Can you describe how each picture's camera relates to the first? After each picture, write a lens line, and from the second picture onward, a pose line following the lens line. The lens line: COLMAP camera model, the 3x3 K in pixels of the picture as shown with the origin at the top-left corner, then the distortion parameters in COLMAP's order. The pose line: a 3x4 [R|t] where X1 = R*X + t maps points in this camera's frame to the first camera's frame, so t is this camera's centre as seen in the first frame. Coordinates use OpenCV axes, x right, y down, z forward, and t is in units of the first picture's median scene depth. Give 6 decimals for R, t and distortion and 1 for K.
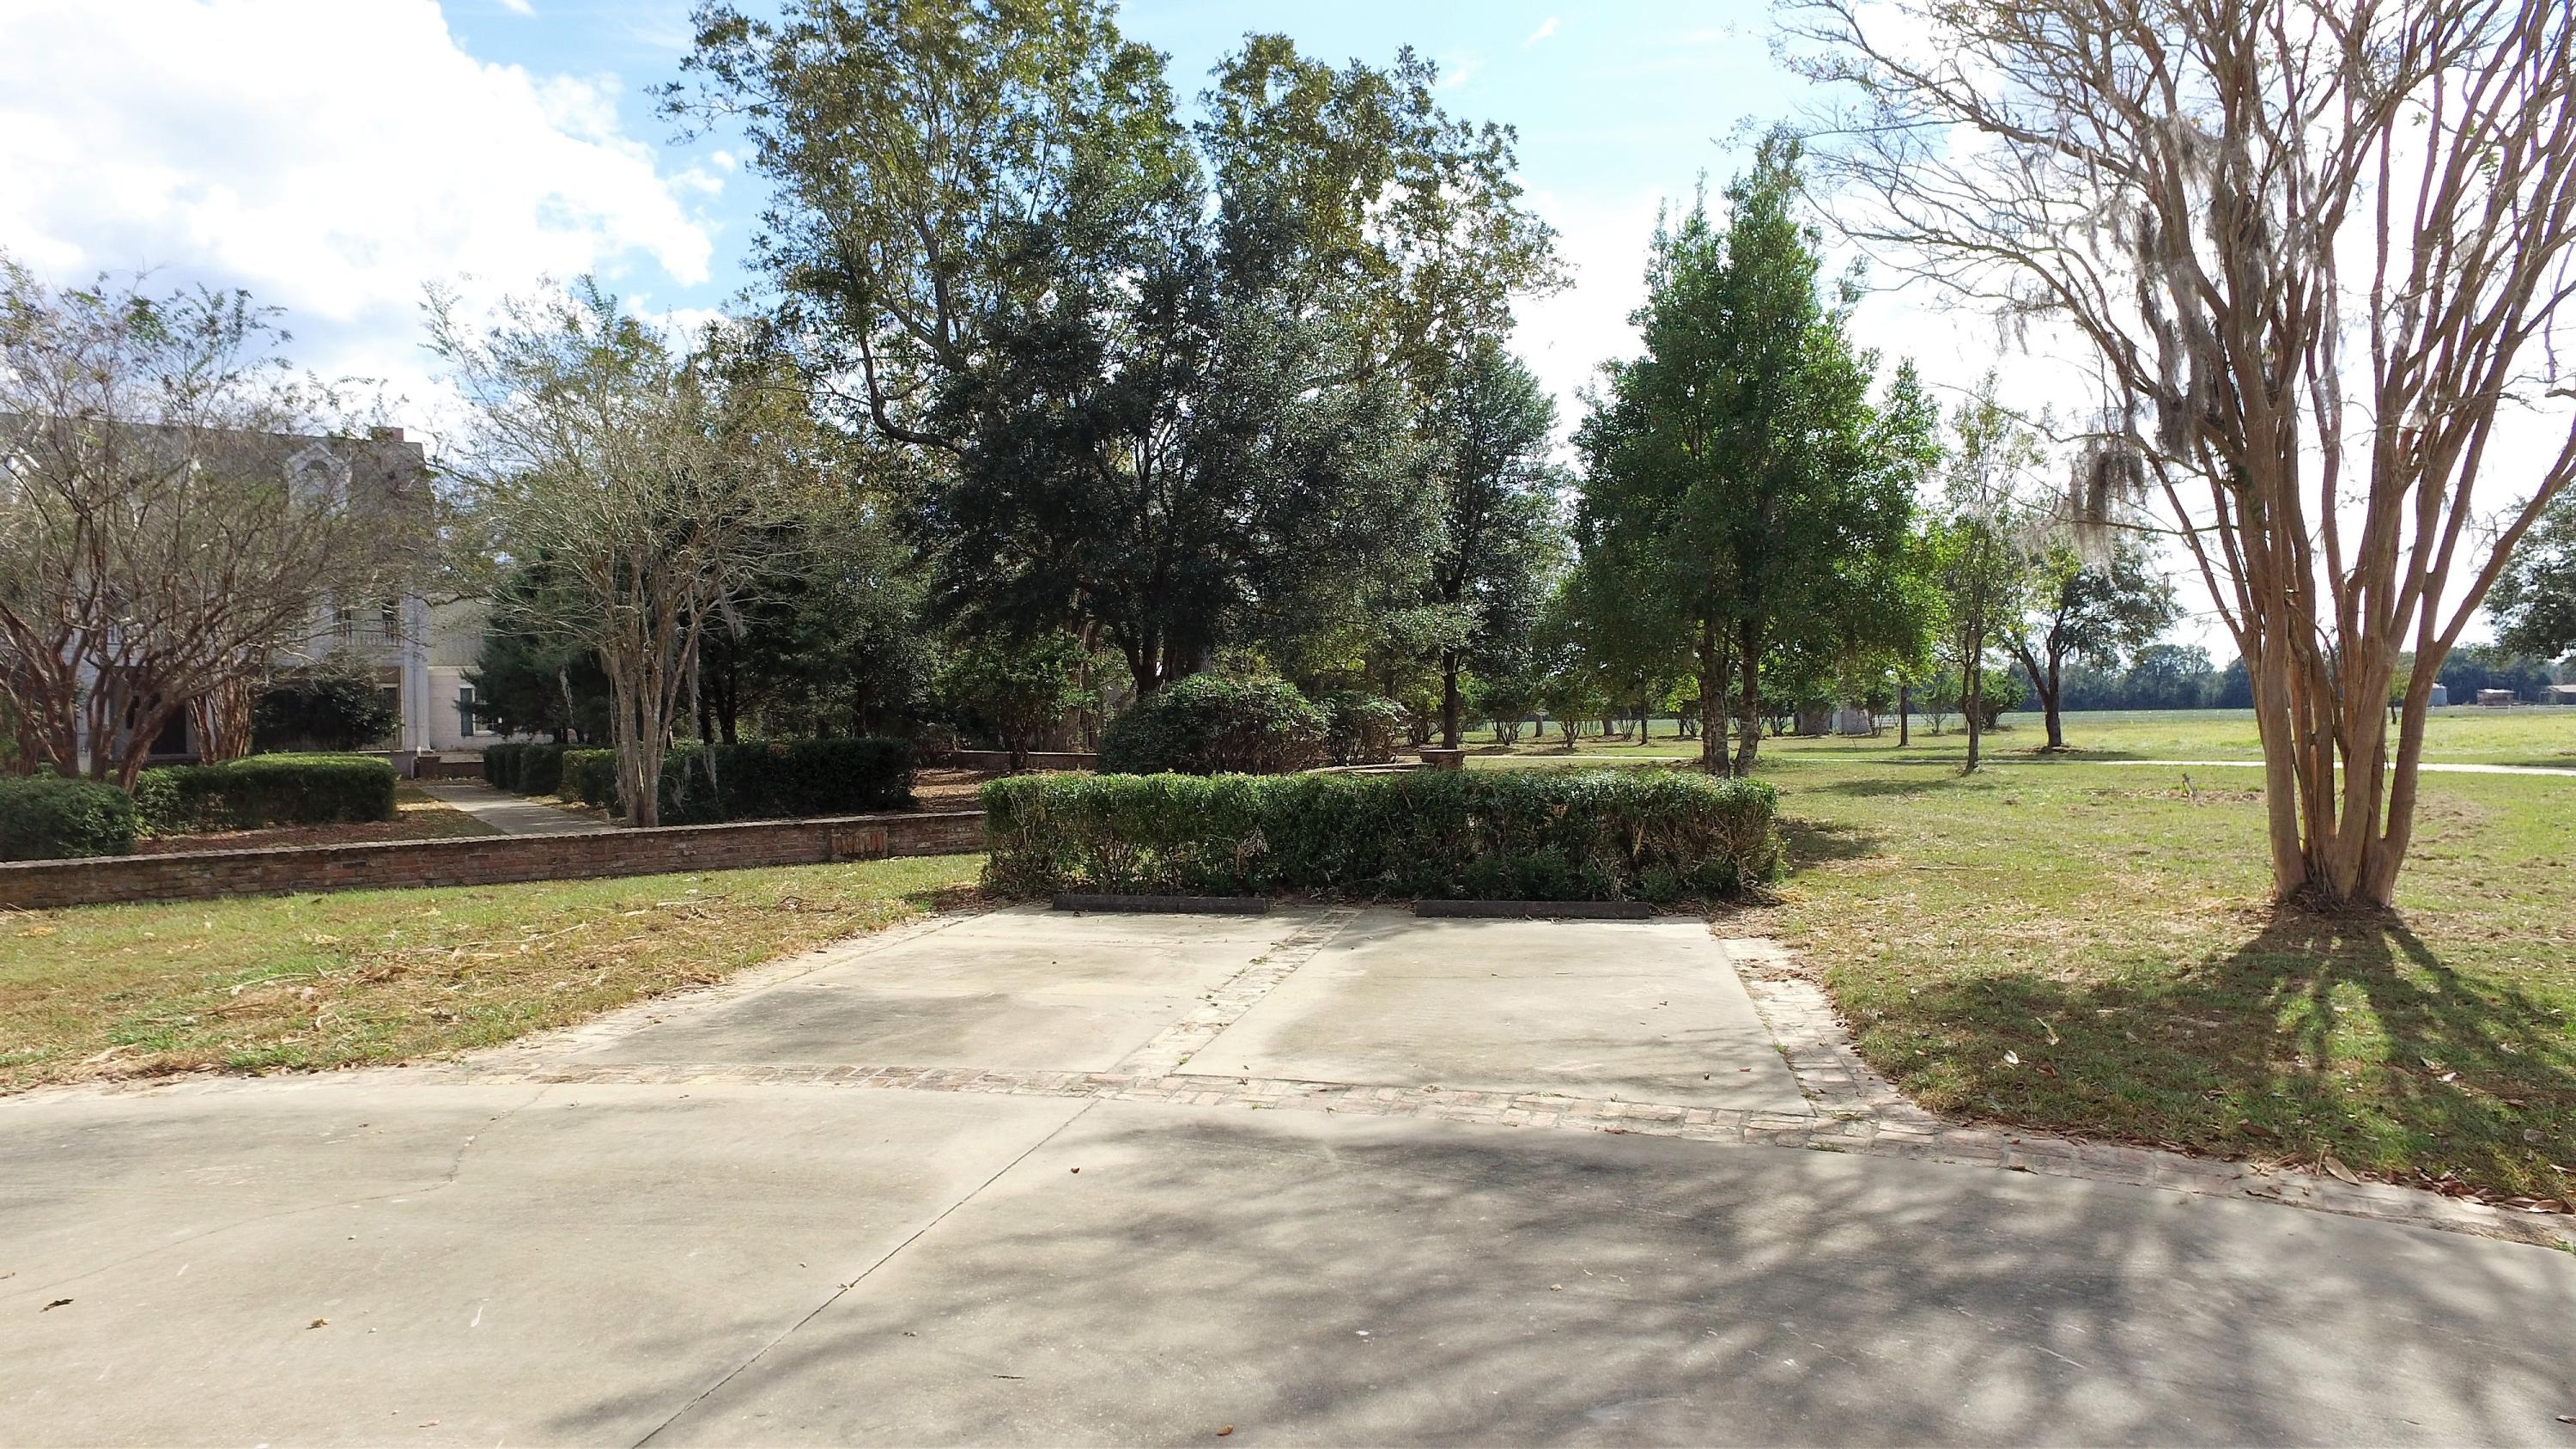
lens RADIAL K [[1496.1, 0, 1295.7], [0, 1496.1, 719.2], [0, 0, 1]] dist [-0.132032, 0.099430]
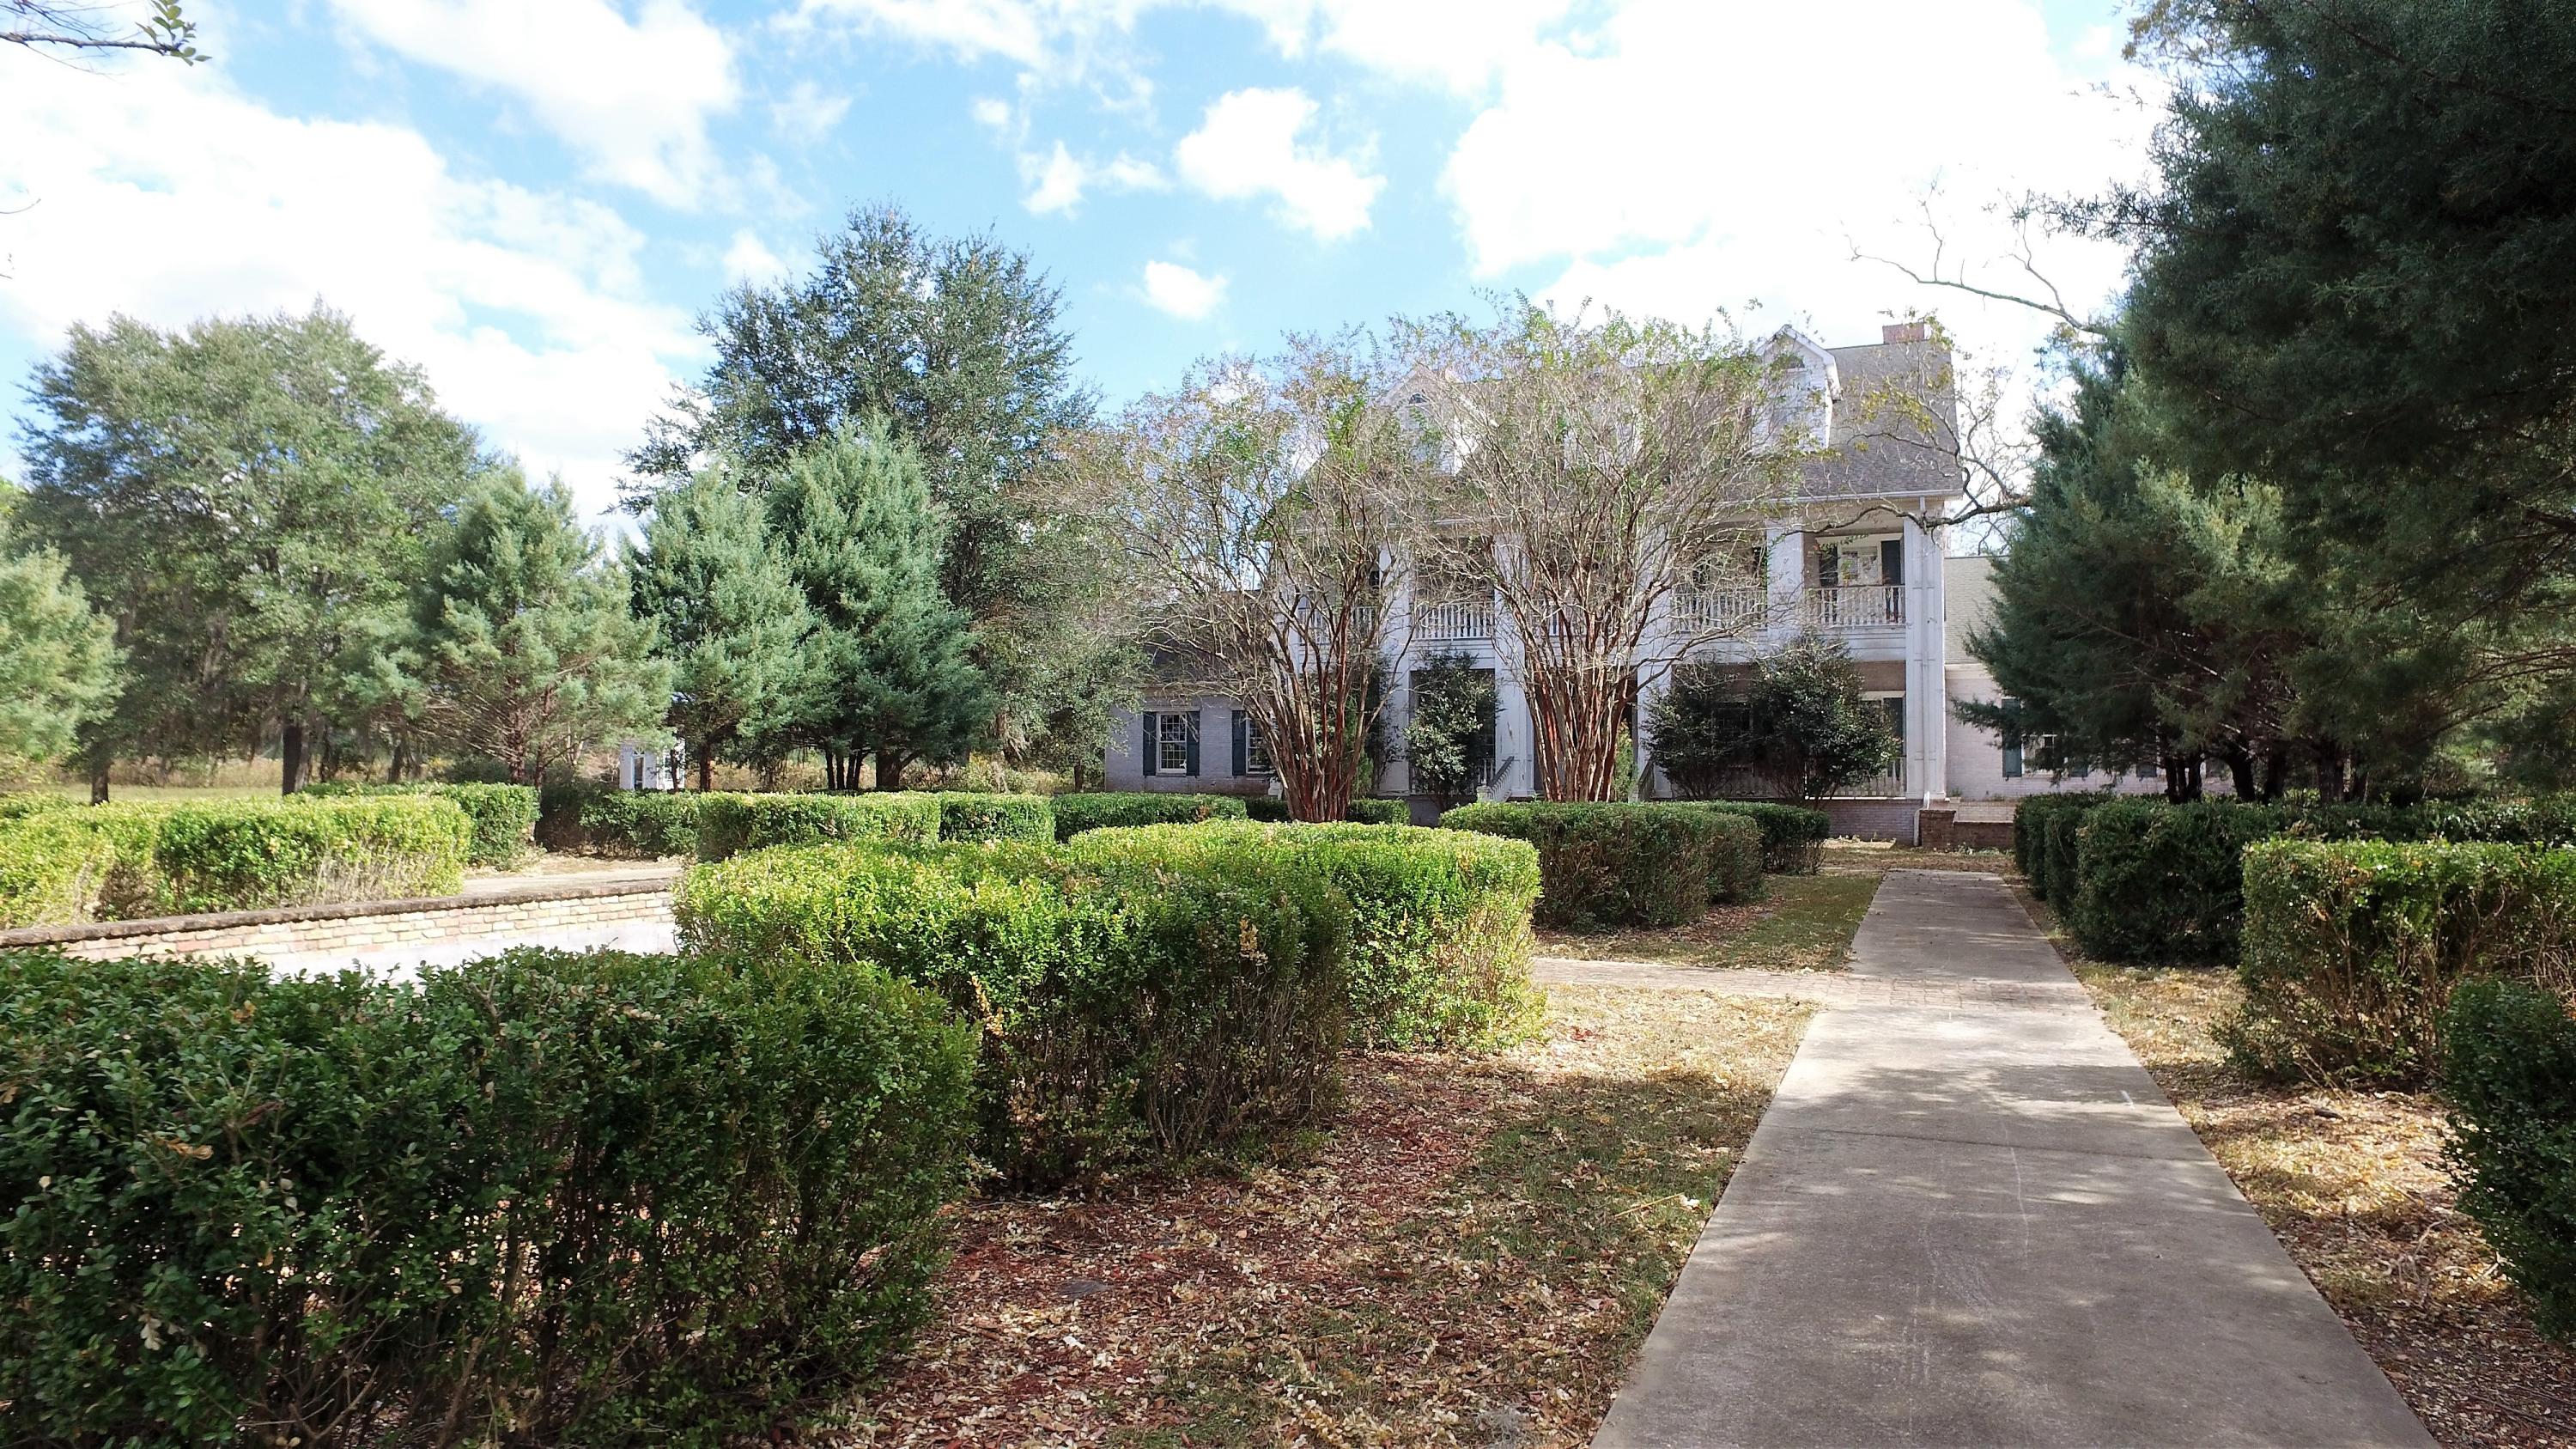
lens RADIAL K [[1496.1, 0, 1295.7], [0, 1496.1, 719.2], [0, 0, 1]] dist [-0.132032, 0.099430]
pose [[0.539680, -0.005427, -0.841853, -0.319388], [-0.021102, 0.999578, -0.019971, 0.008835], [0.841606, 0.028542, 0.539337, 0.606108]]
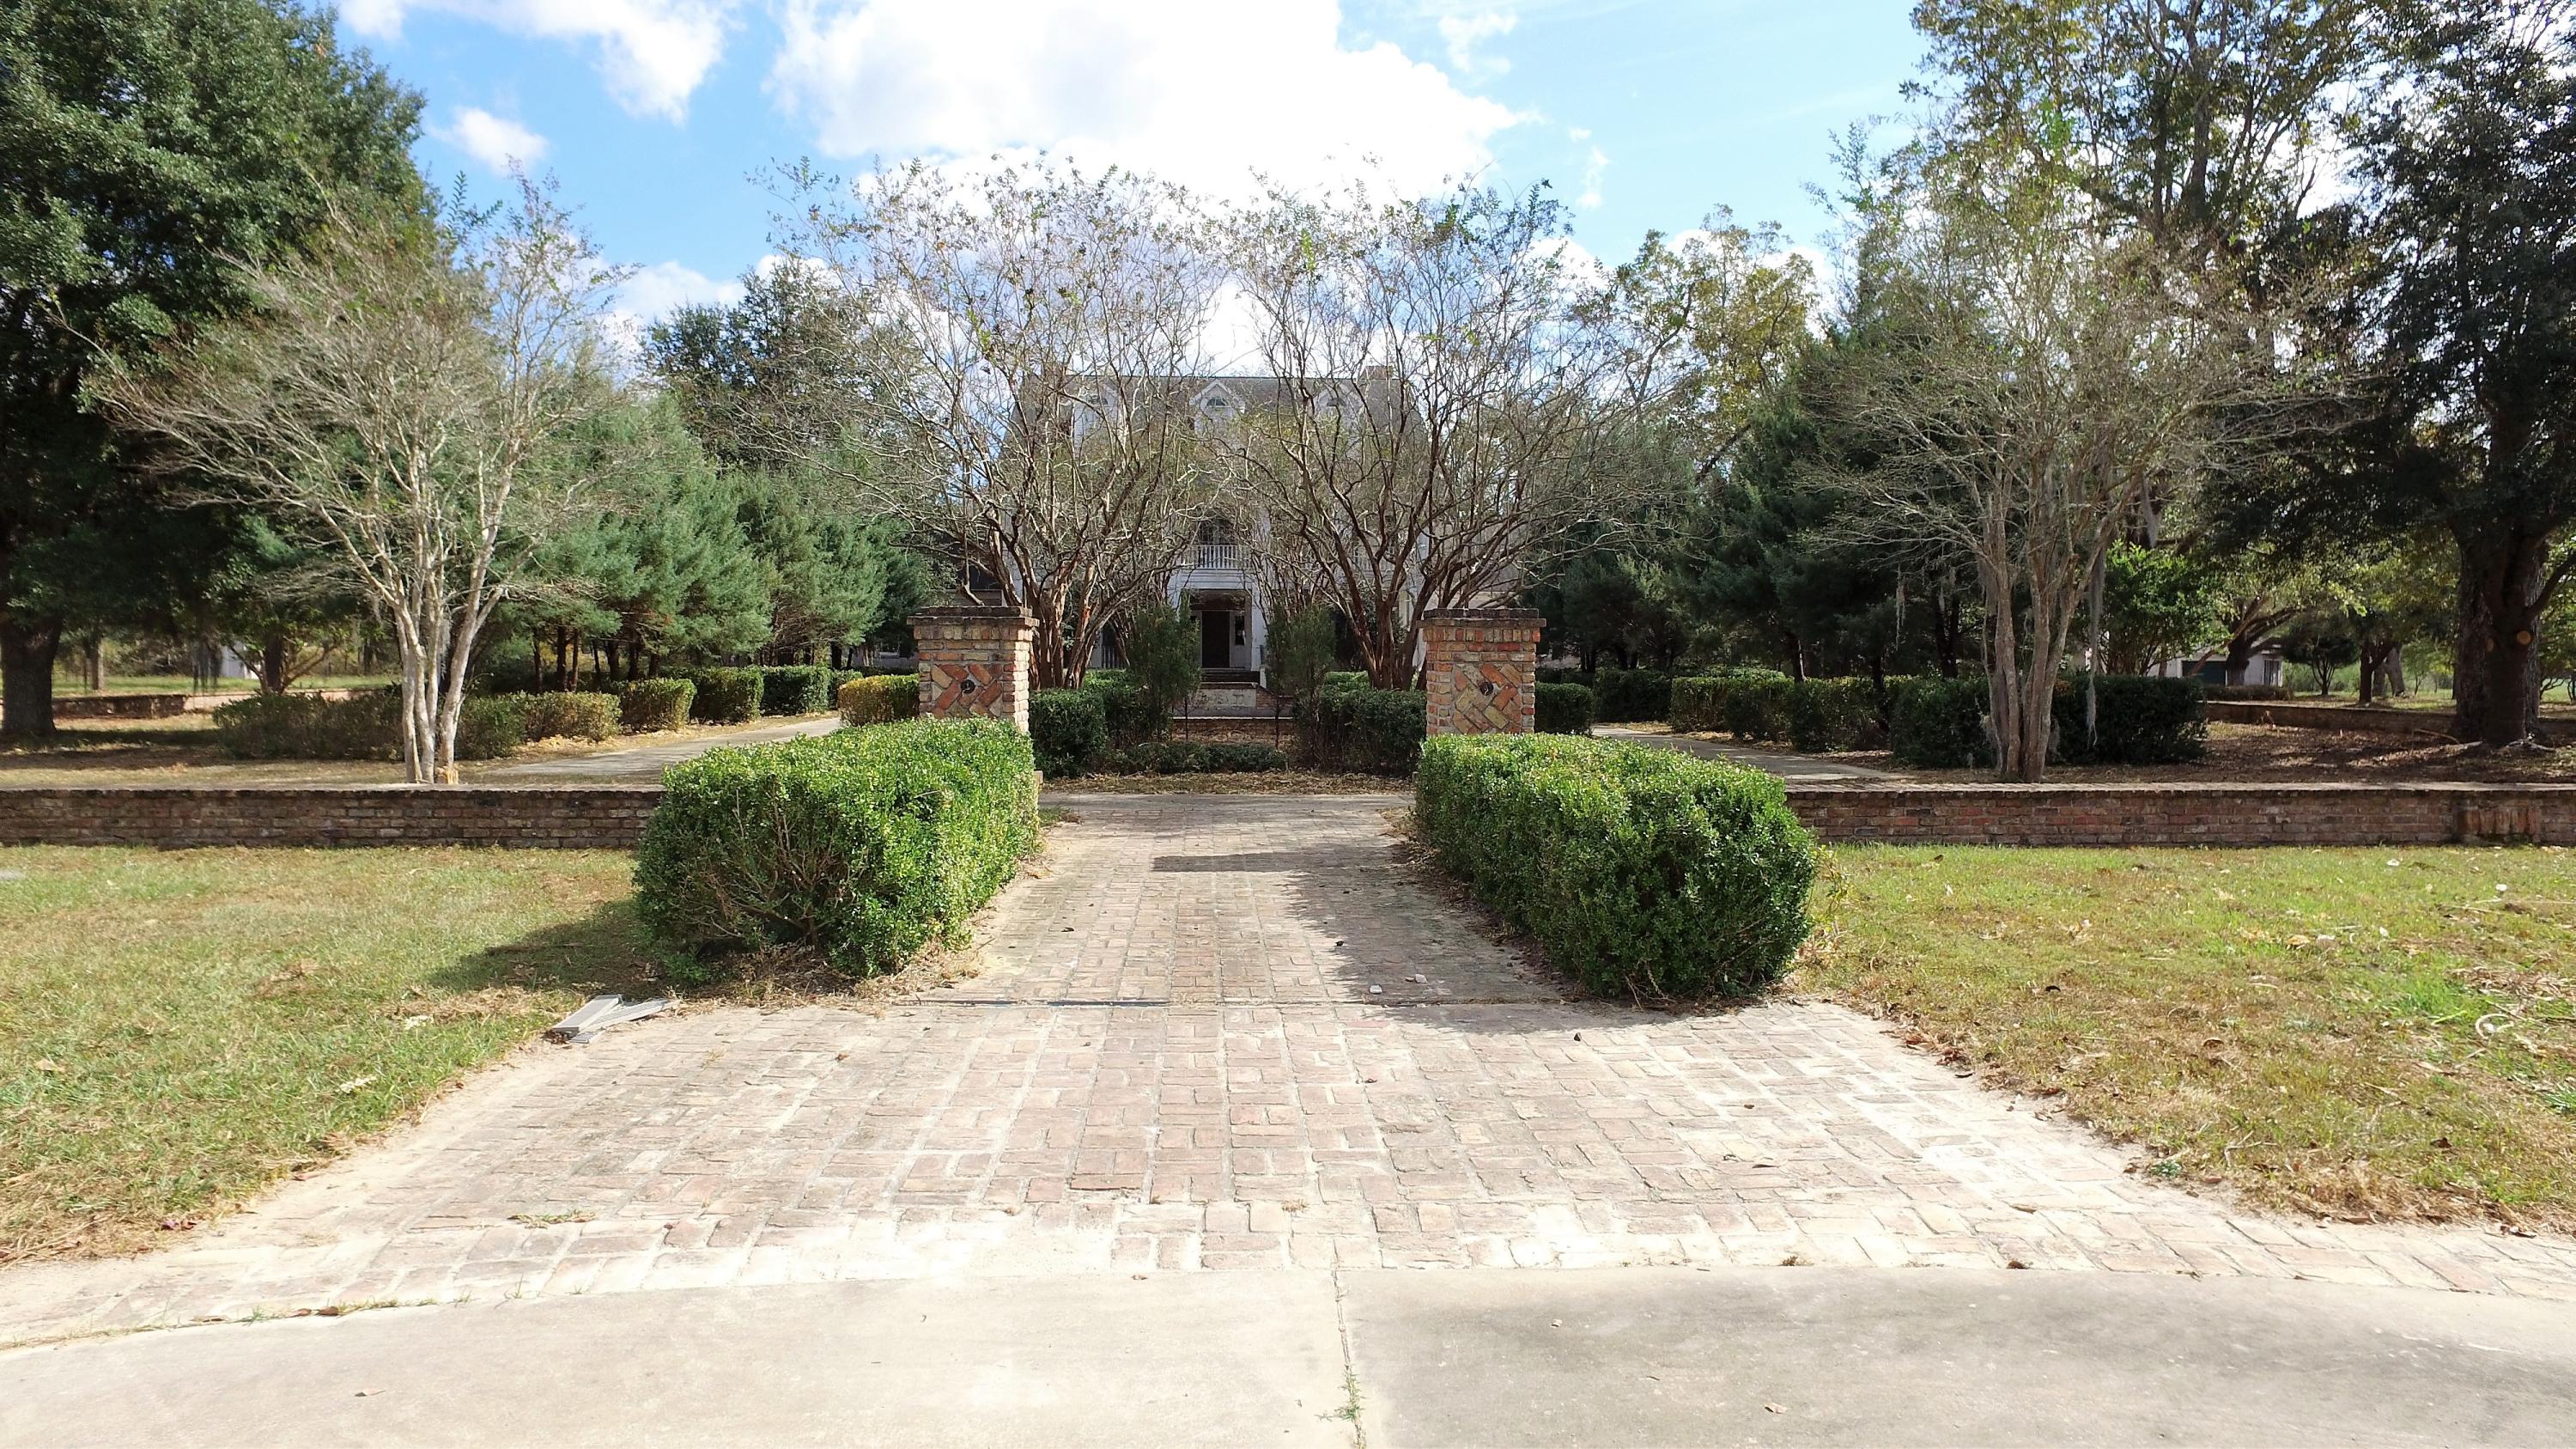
lens RADIAL K [[1496.1, 0, 1295.7], [0, 1496.1, 719.2], [0, 0, 1]] dist [-0.132032, 0.099430]
pose [[0.860658, 0.048286, -0.506889, -0.181933], [-0.025844, 0.998353, 0.051222, 0.004862], [0.508528, -0.030985, 0.860488, 0.033199]]
